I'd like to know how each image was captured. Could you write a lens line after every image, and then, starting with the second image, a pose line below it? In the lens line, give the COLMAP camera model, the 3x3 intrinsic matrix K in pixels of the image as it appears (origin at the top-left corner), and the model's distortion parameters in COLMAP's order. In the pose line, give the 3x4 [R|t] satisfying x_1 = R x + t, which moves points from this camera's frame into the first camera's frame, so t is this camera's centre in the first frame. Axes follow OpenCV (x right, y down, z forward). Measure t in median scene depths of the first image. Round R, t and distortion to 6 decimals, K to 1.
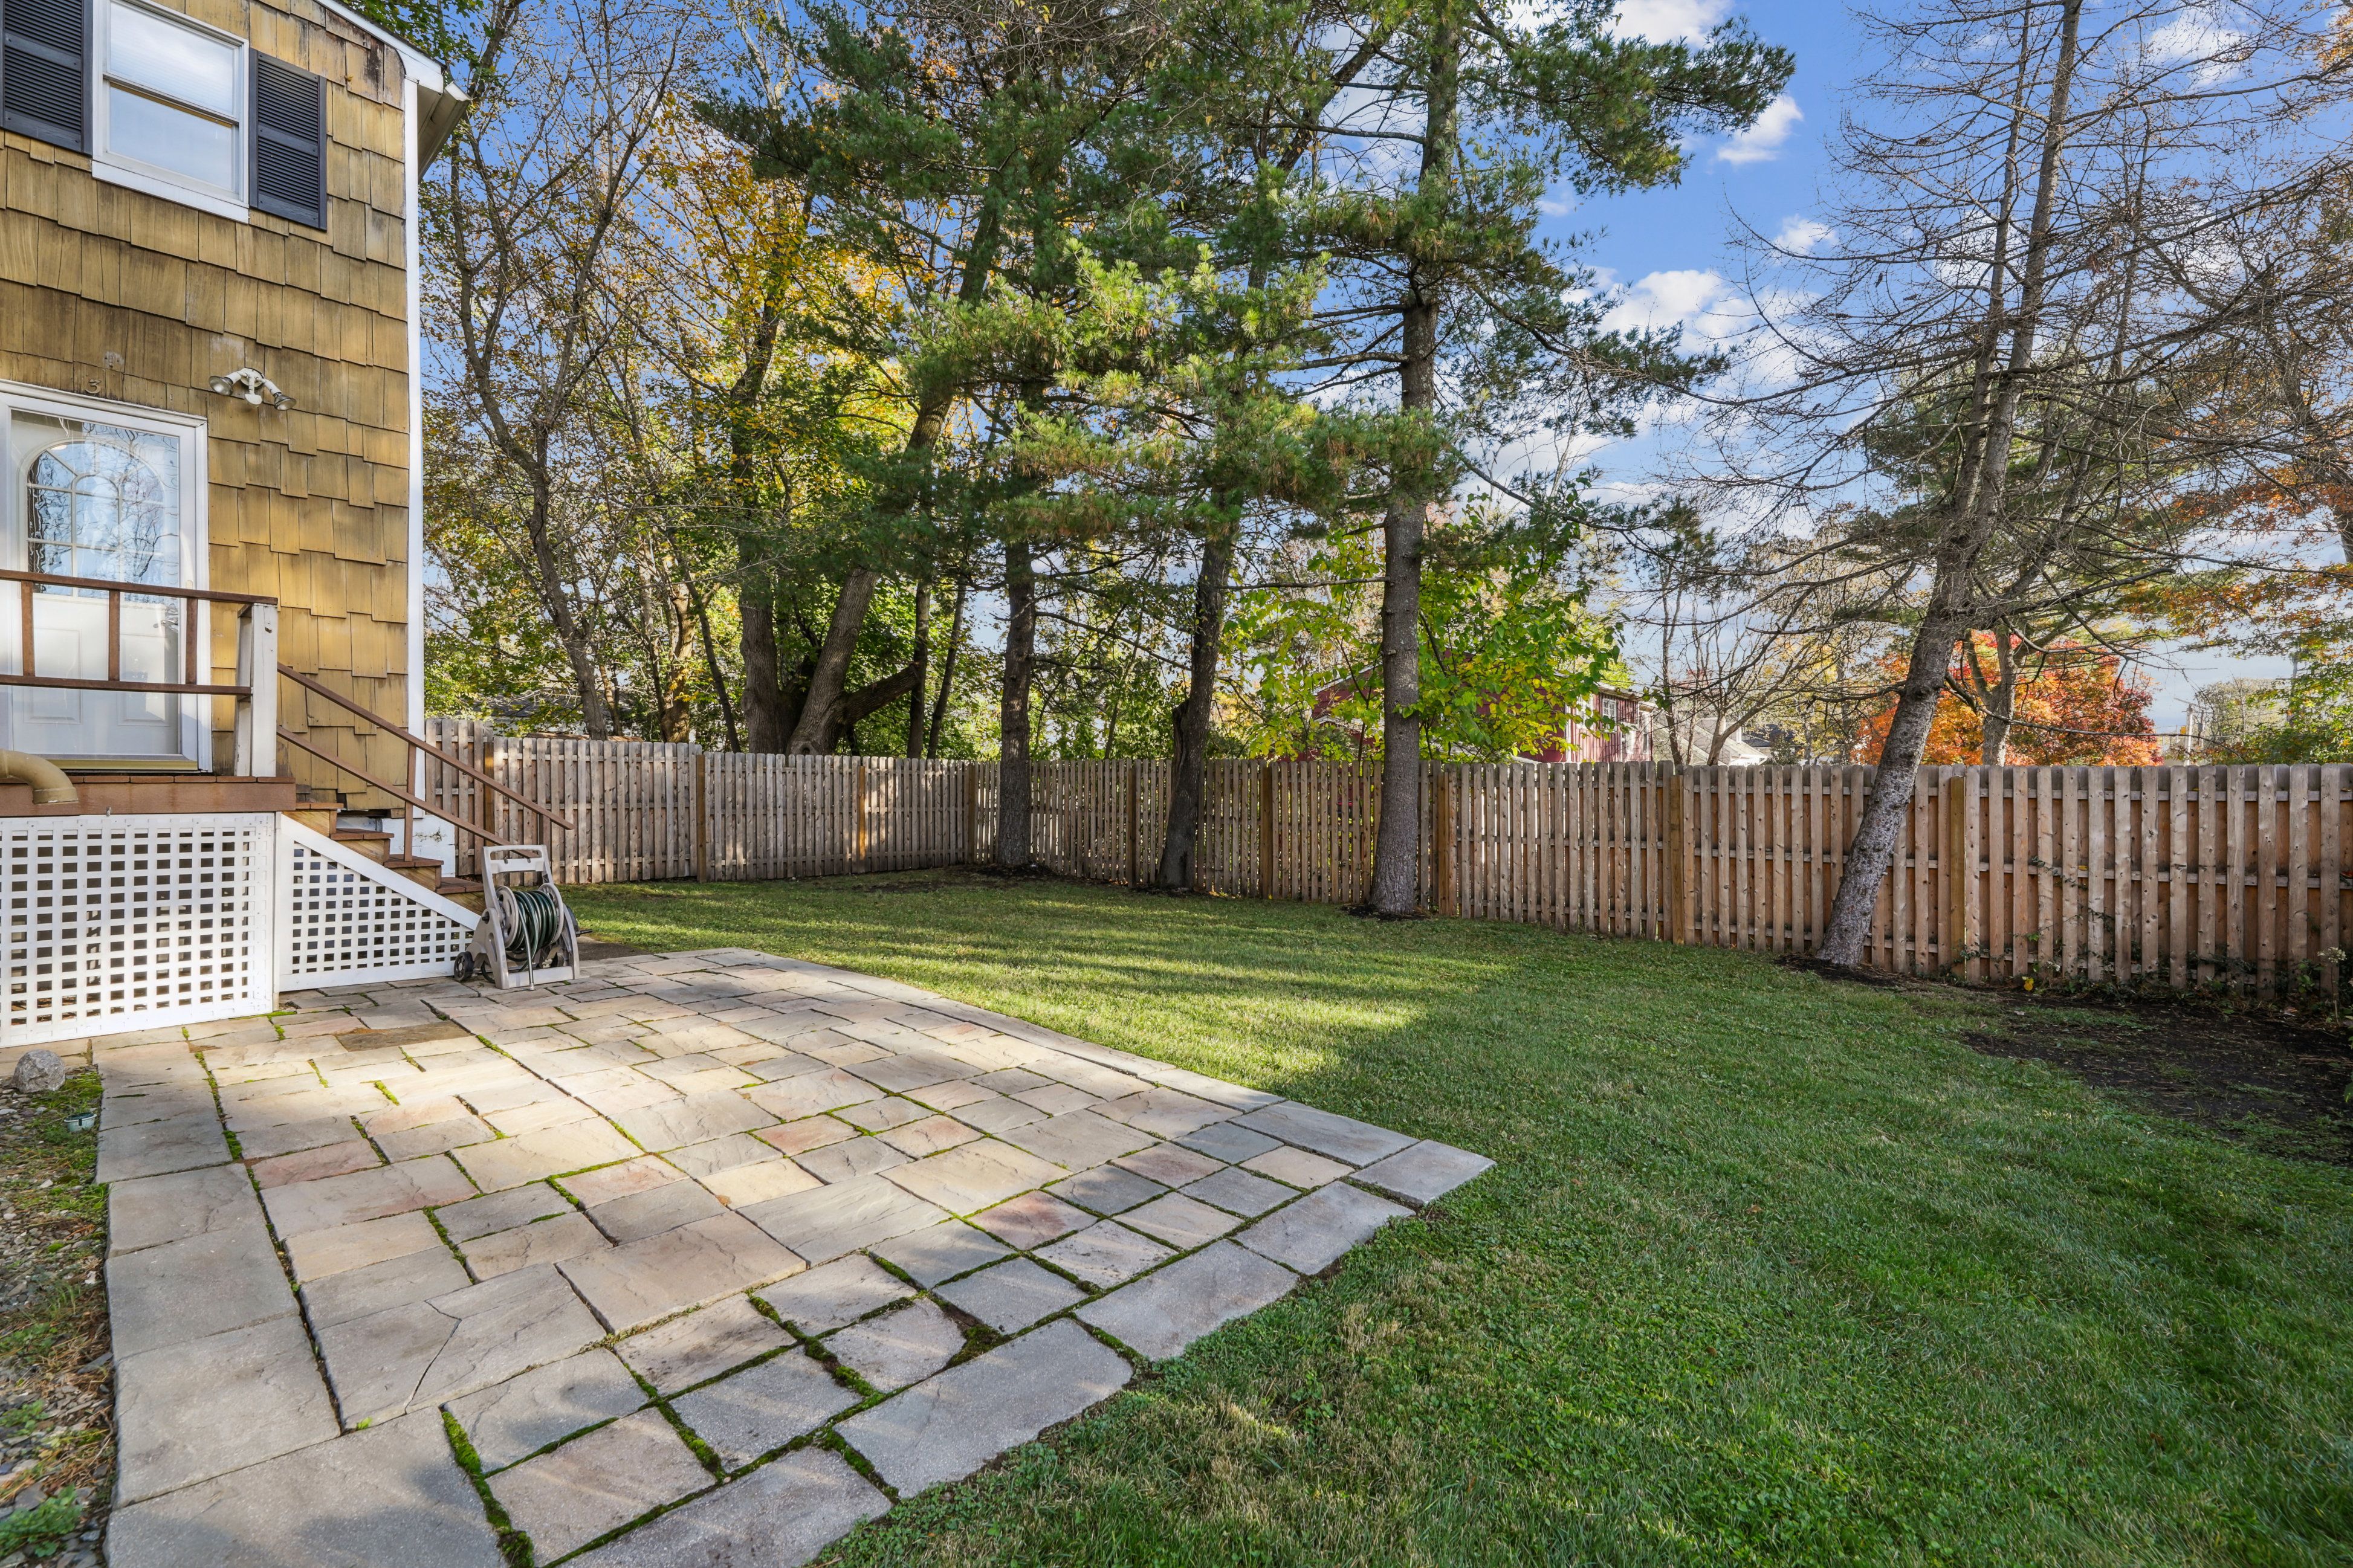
lens RADIAL K [[972.8, 0, 1201.8], [0, 972.8, 788.8], [0, 0, 1]] dist [-0.001921, -0.002812]
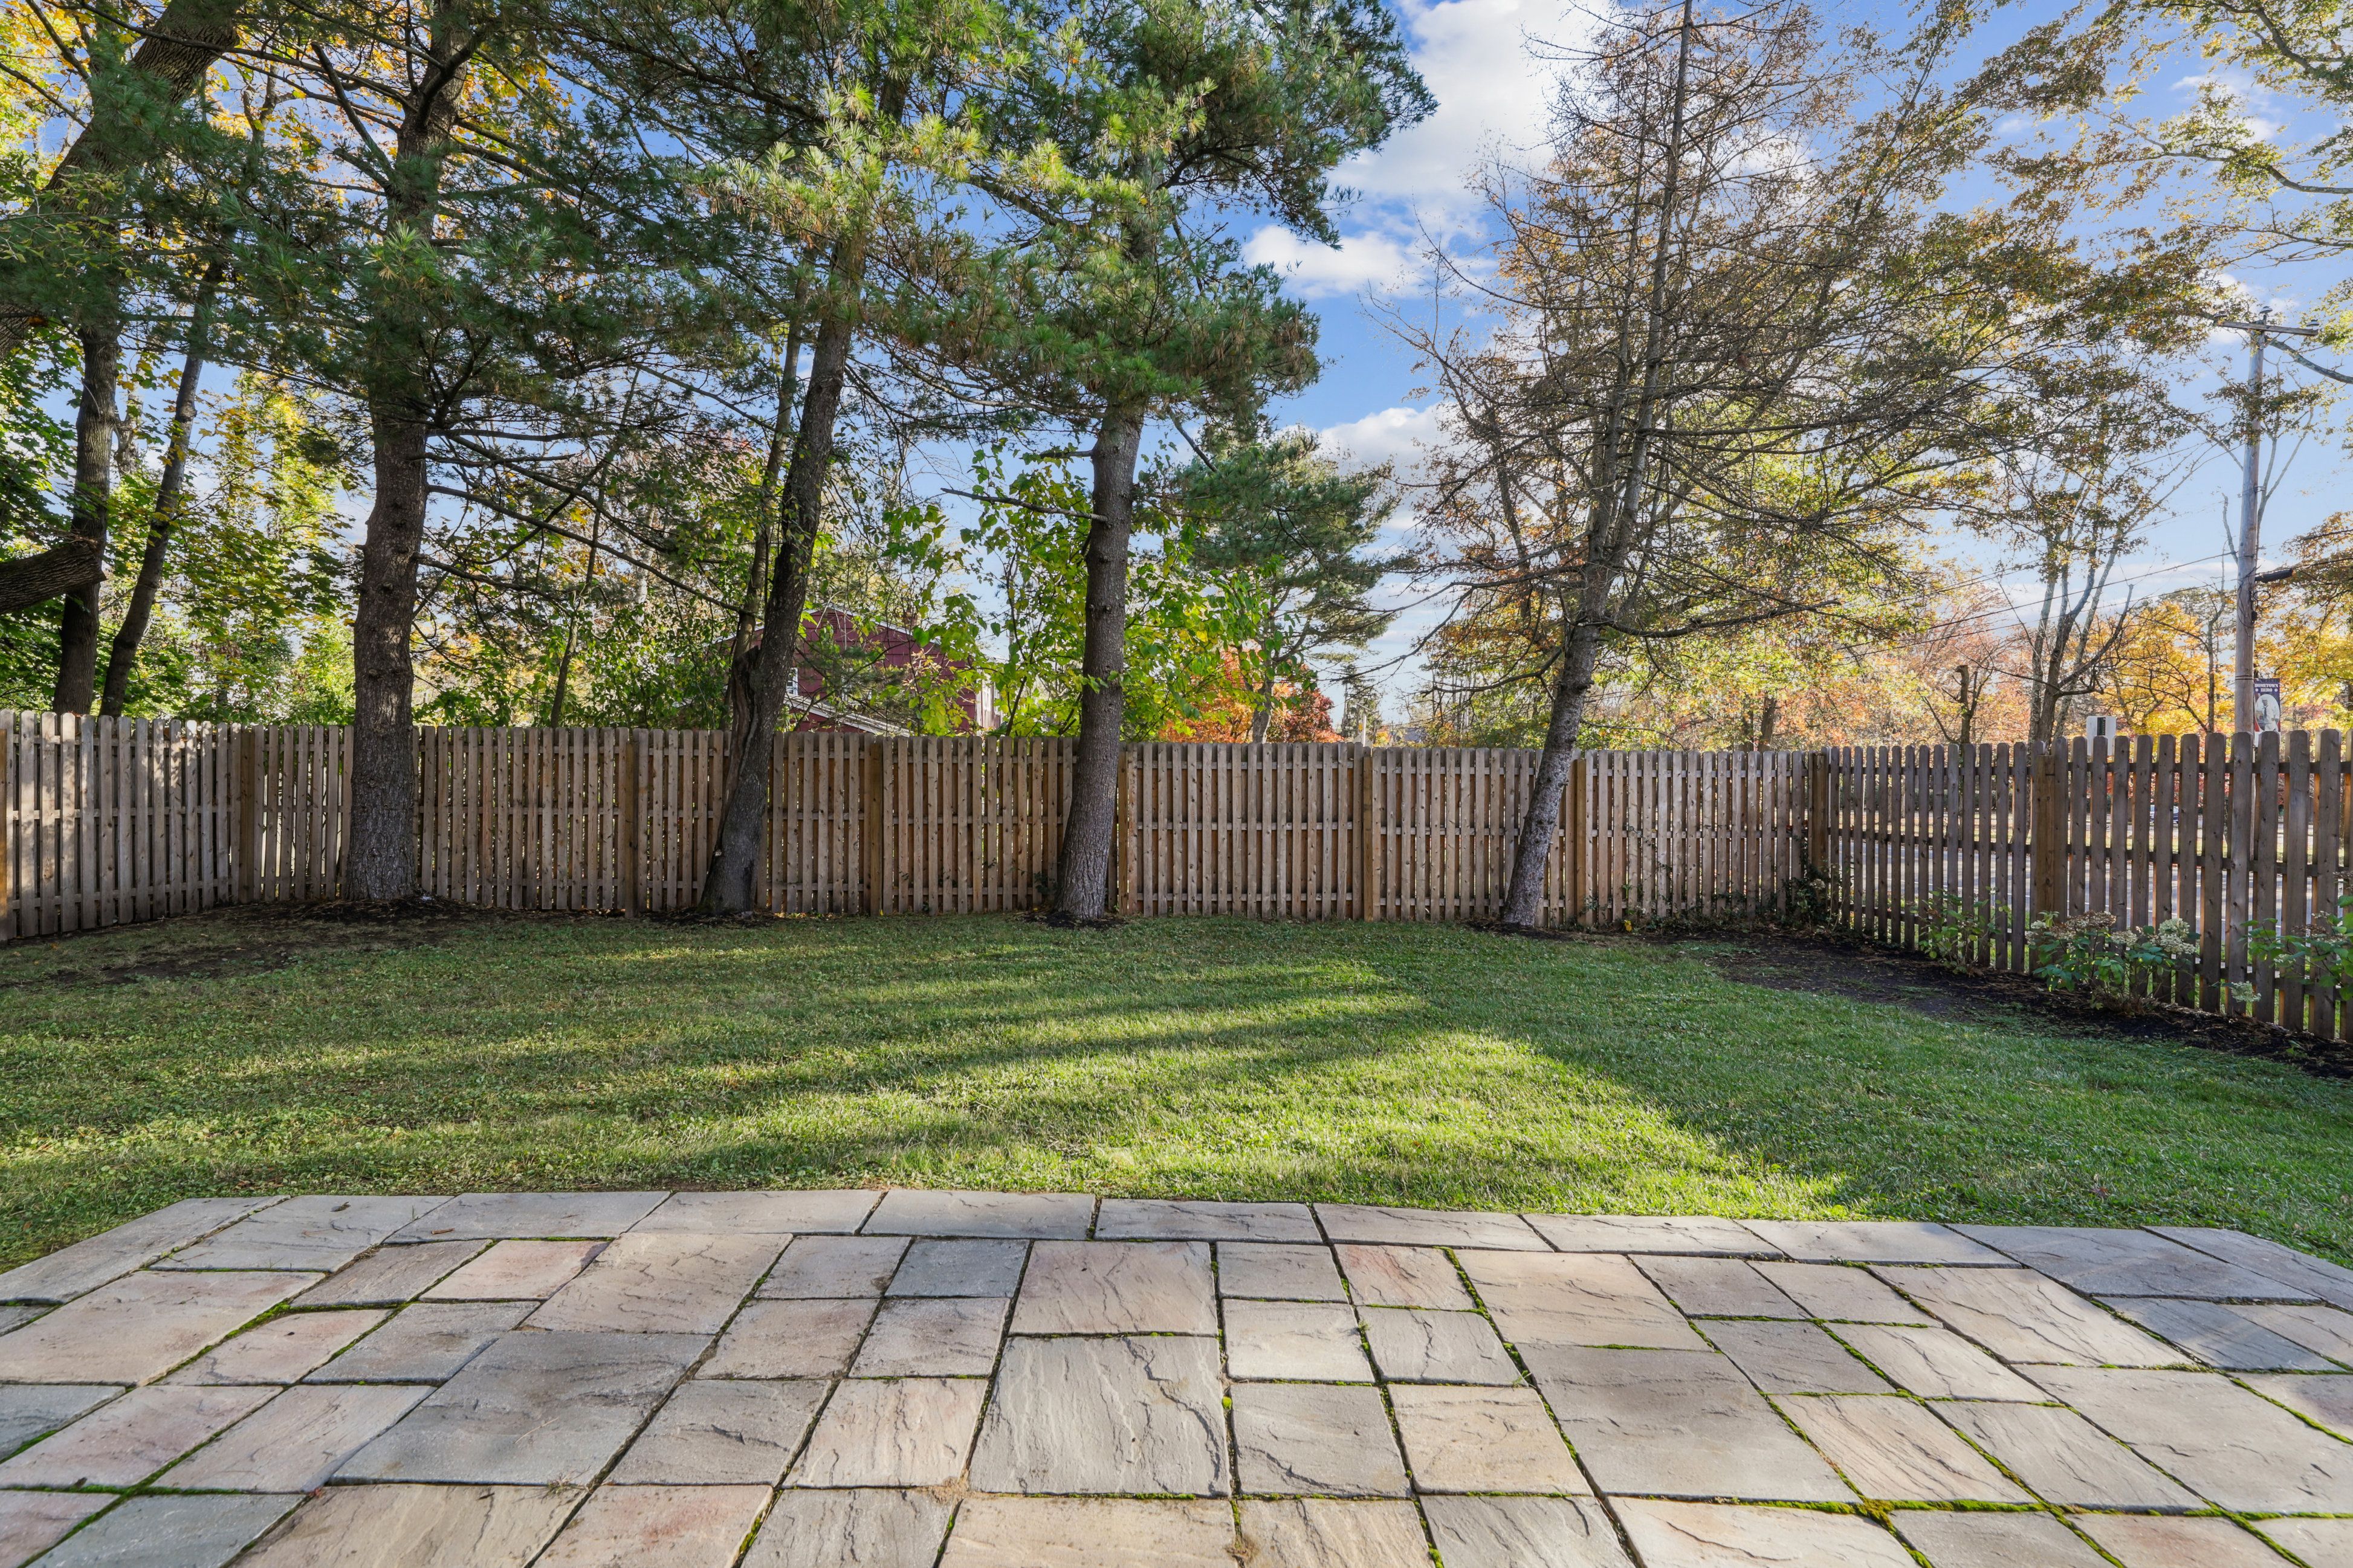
lens RADIAL K [[972.8, 0, 1172.1], [0, 972.8, 768.4], [0, 0, 1]] dist [-0.001921, -0.002812]
pose [[0.748817, -0.006406, 0.662745, -0.350064], [0.002199, 0.999972, 0.007180, -0.010144], [-0.662773, -0.003919, 0.748810, 0.367367]]
